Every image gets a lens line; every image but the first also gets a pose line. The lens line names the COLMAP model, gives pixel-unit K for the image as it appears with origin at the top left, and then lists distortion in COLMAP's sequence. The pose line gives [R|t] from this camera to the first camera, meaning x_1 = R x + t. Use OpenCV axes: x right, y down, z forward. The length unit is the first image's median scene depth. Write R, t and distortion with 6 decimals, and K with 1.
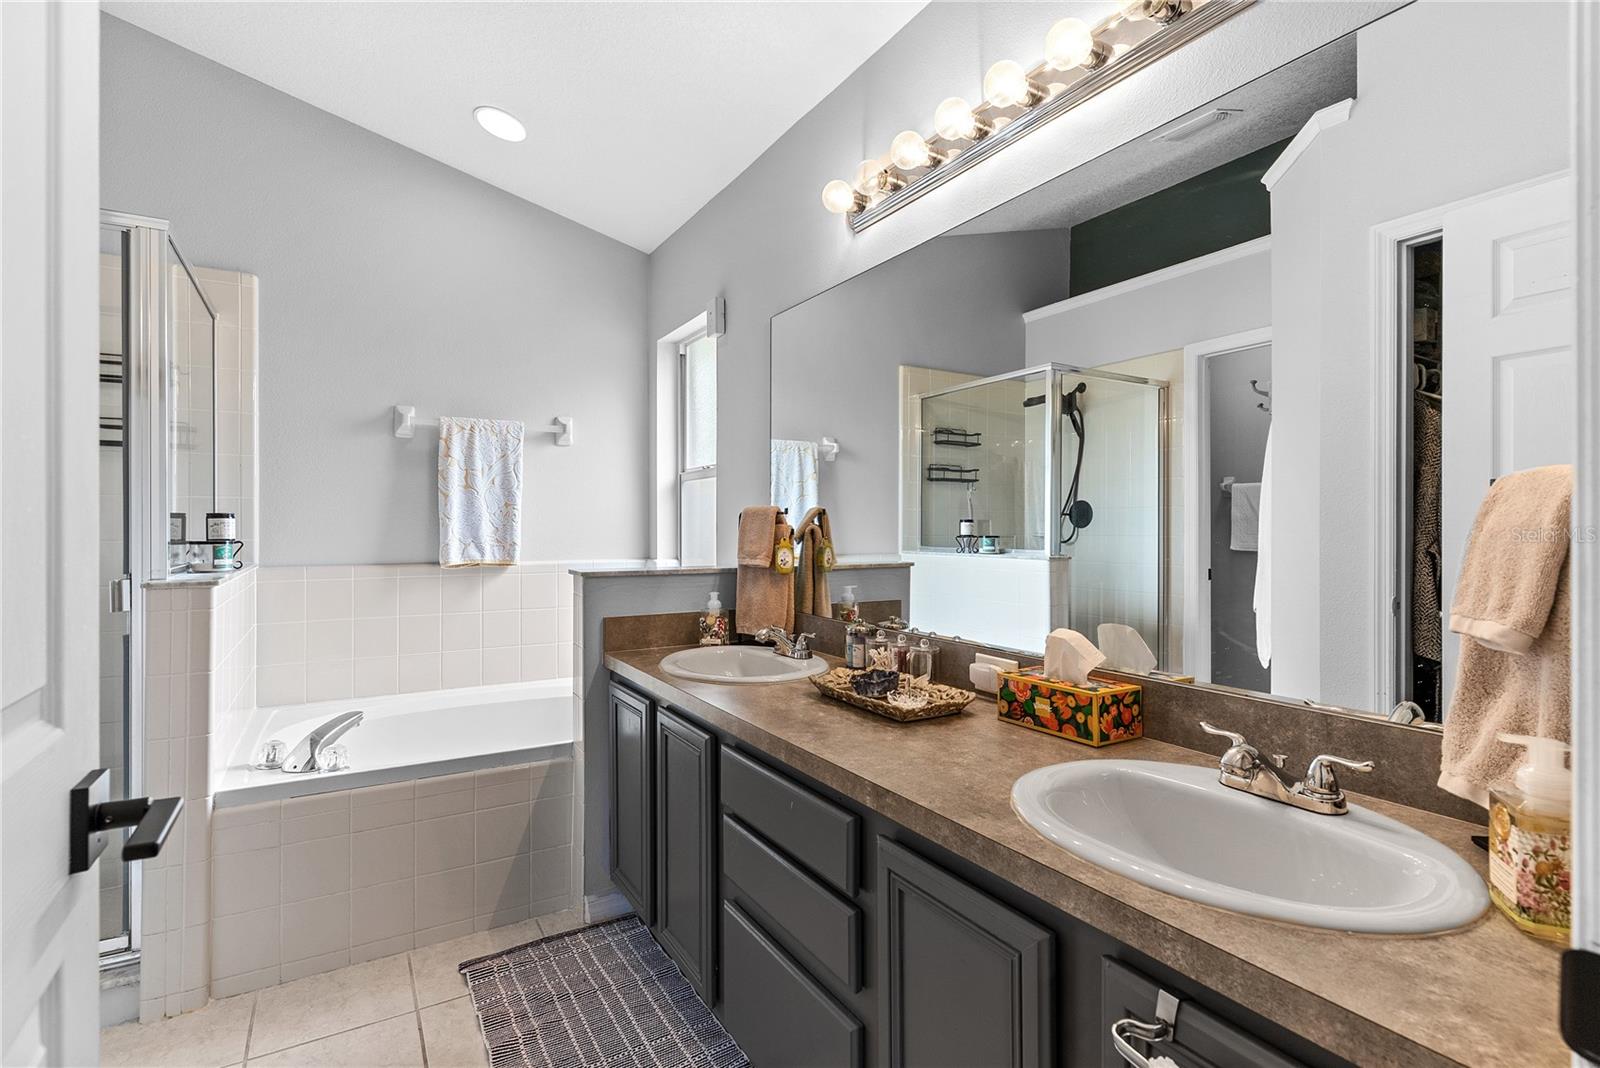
lens RADIAL K [[769.5, 0, 798.0], [0, 769.5, 529.1], [0, 0, 1]] dist [0.007471, -0.003171]
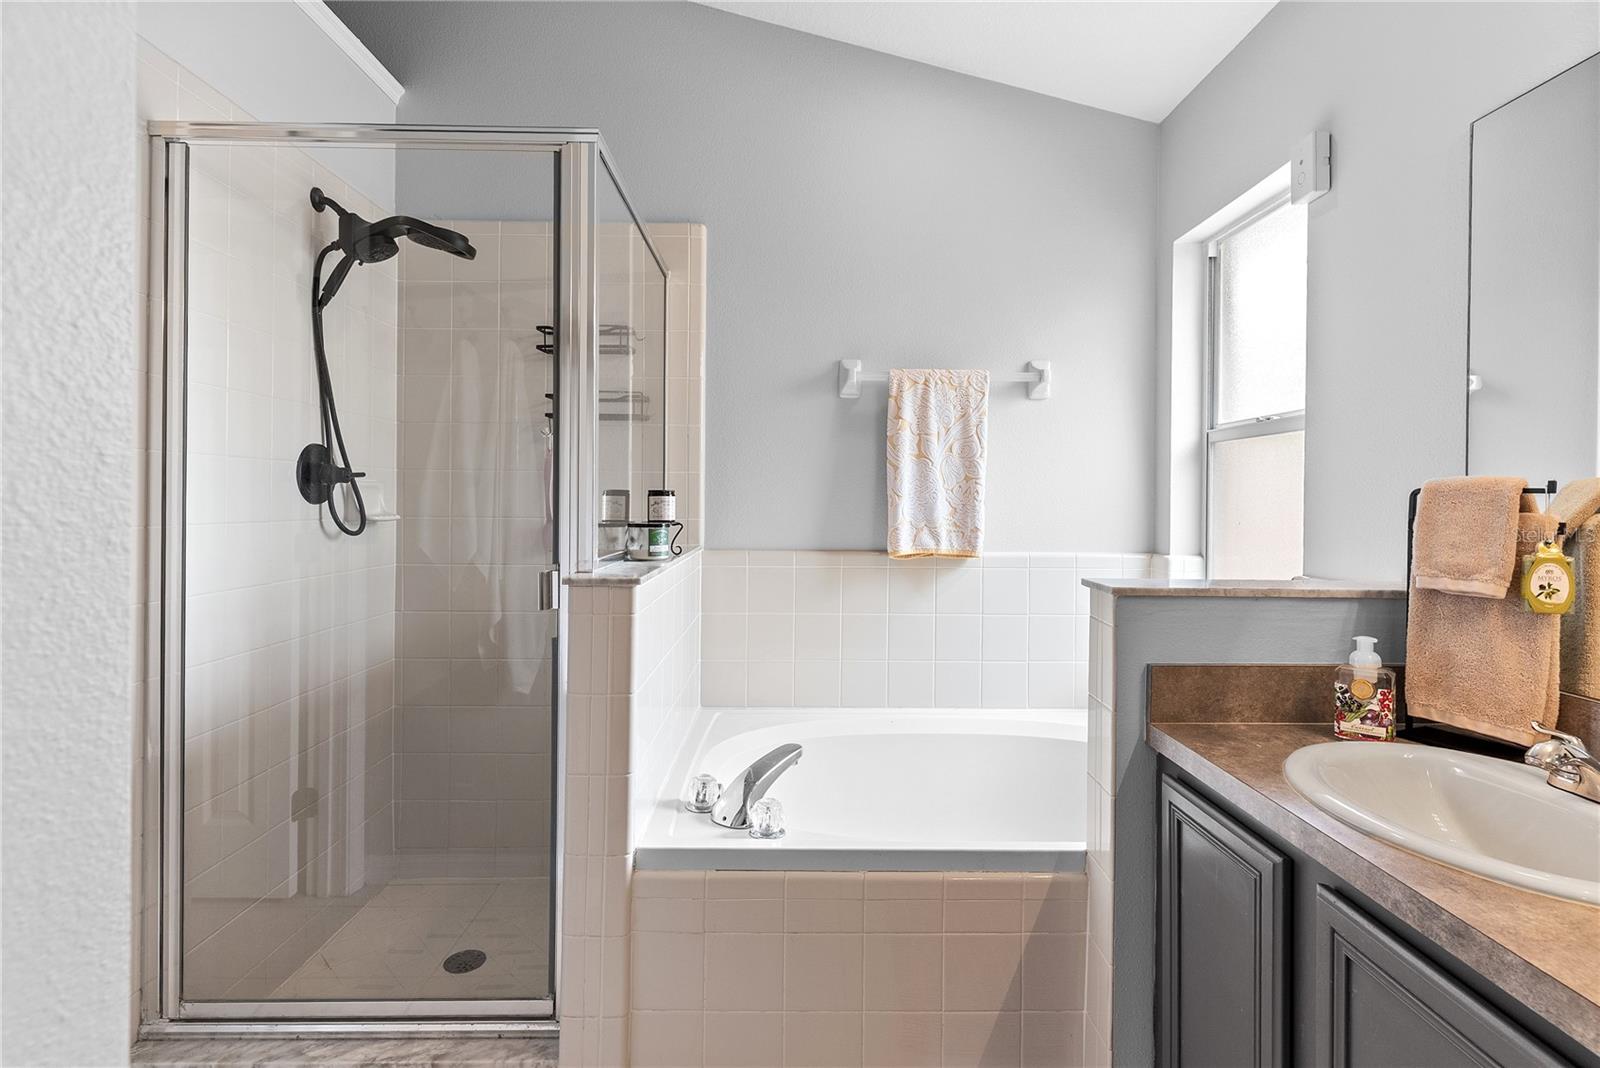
lens RADIAL K [[769.5, 0, 804.0], [0, 769.5, 519.2], [0, 0, 1]] dist [0.007471, -0.003171]
pose [[0.867639, 0.018941, -0.496834, -0.180505], [-0.008632, 0.999697, 0.023037, -0.009487], [0.497120, -0.015699, 0.867540, 0.330634]]
